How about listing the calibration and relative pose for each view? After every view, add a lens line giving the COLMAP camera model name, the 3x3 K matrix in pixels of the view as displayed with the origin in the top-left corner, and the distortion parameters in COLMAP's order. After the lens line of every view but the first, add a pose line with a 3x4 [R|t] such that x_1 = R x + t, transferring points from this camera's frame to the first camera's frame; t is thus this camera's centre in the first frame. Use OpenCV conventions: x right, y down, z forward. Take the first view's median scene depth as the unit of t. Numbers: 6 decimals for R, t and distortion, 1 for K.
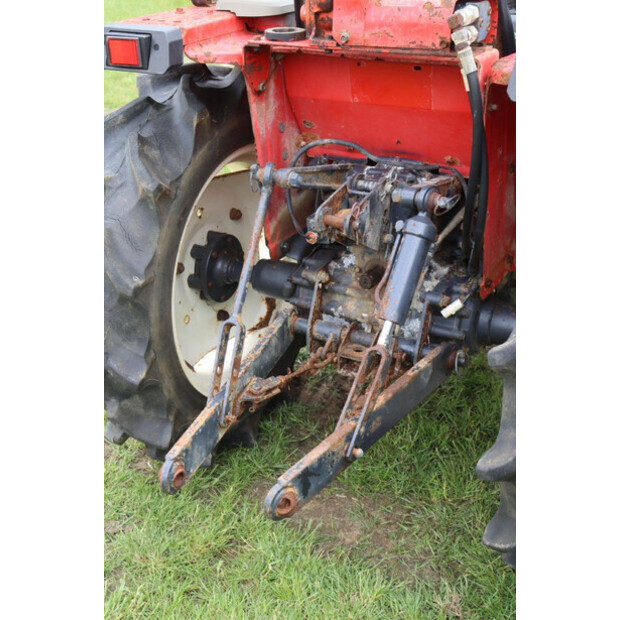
lens RADIAL K [[923.8, 0, 310.0], [0, 923.8, 310.0], [0, 0, 1]] dist [0.022690, 0.555409]
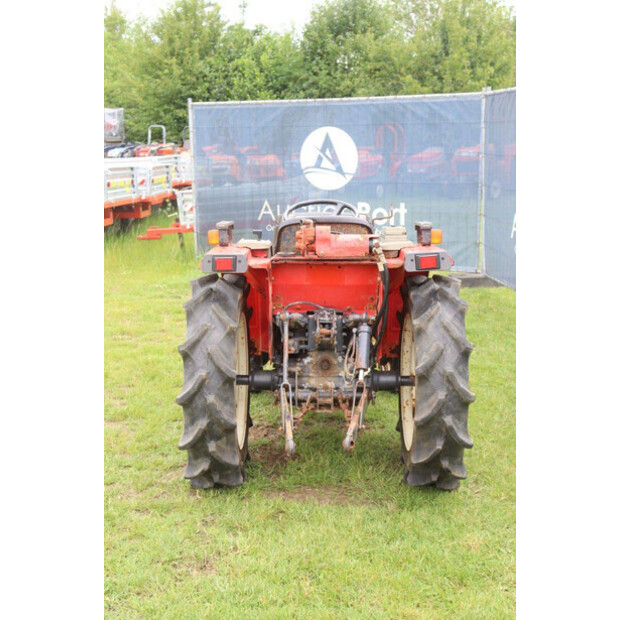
lens RADIAL K [[868.2, 0, 310.6], [0, 868.2, 287.9], [0, 0, 1]] dist [0.003620, 0.003348]
pose [[0.883015, -0.044960, 0.467186, -0.855542], [0.179581, 0.952021, -0.247803, 0.275652], [-0.433629, 0.302712, 0.848723, -0.693794]]
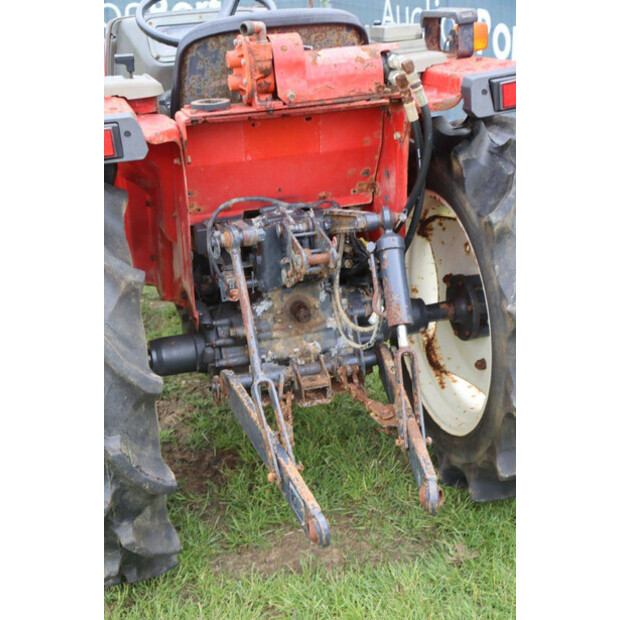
lens RADIAL K [[923.8, 0, 310.0], [0, 923.8, 310.0], [0, 0, 1]] dist [0.022690, 0.555409]
pose [[0.712062, -0.273655, 0.646592, -0.615451], [0.334175, 0.942012, 0.030673, -0.066282], [-0.617491, 0.194234, 0.762219, 0.160721]]
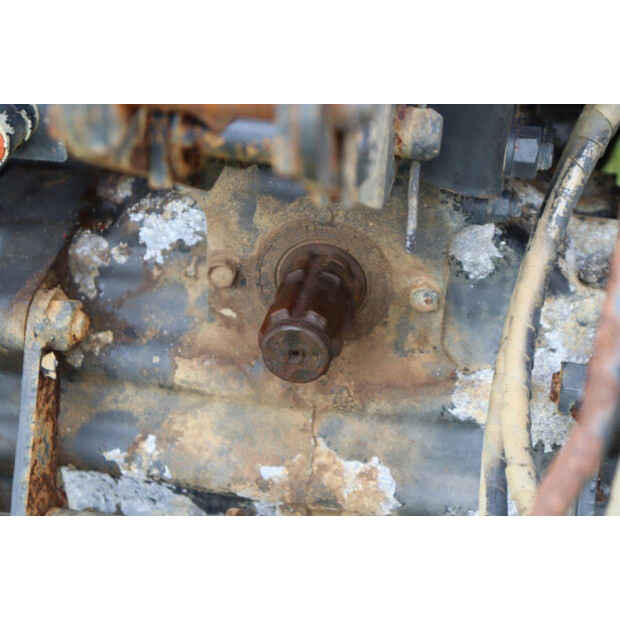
lens RADIAL K [[1451.7, 0, 310.0], [0, 1451.7, 310.0], [0, 0, 1]] dist [0.371875, 0.209037]
pose [[0.955648, -0.123127, 0.267538, -0.020483], [0.090674, 0.987295, 0.130485, -0.077628], [-0.280205, -0.100439, 0.954671, 0.672228]]
